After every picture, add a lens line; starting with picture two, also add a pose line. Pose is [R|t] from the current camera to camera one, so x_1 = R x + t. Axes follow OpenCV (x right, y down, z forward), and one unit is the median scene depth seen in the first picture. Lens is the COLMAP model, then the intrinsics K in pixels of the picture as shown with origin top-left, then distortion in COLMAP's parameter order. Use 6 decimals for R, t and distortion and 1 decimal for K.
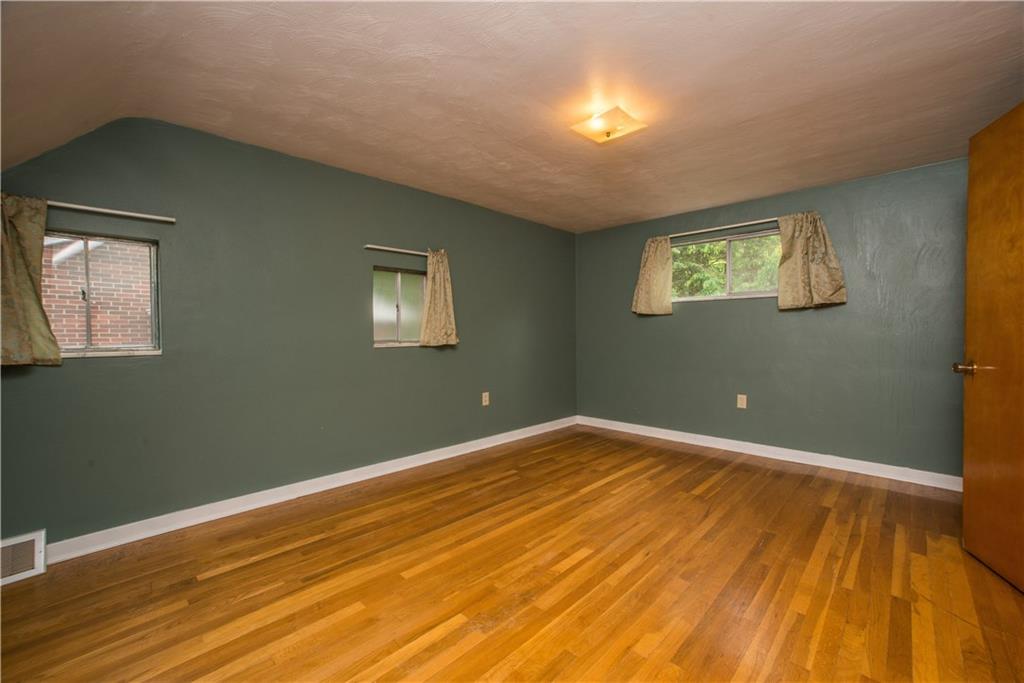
lens RADIAL K [[428.3, 0, 512.0], [0, 428.3, 341.5], [0, 0, 1]] dist [0.000775, 0.000226]
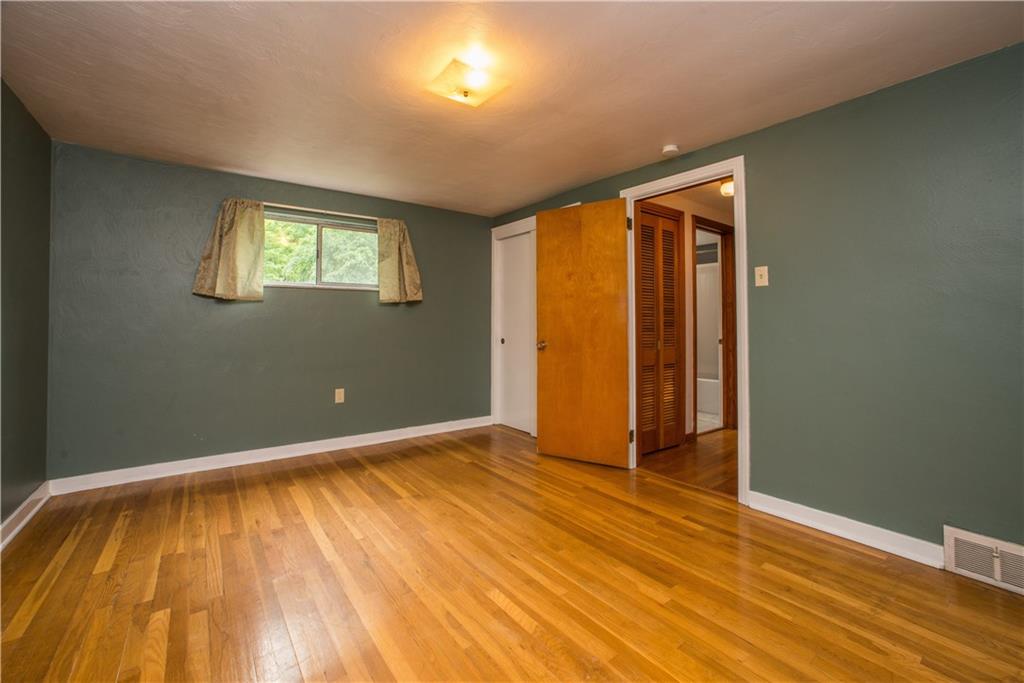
lens RADIAL K [[414.4, 0, 529.8], [0, 414.4, 320.1], [0, 0, 1]] dist [-0.055930, 0.024175]
pose [[0.153851, 0.020409, 0.987883, -0.420191], [0.017697, 0.999569, -0.023406, -0.001396], [-0.987936, 0.021083, 0.153424, 0.592005]]
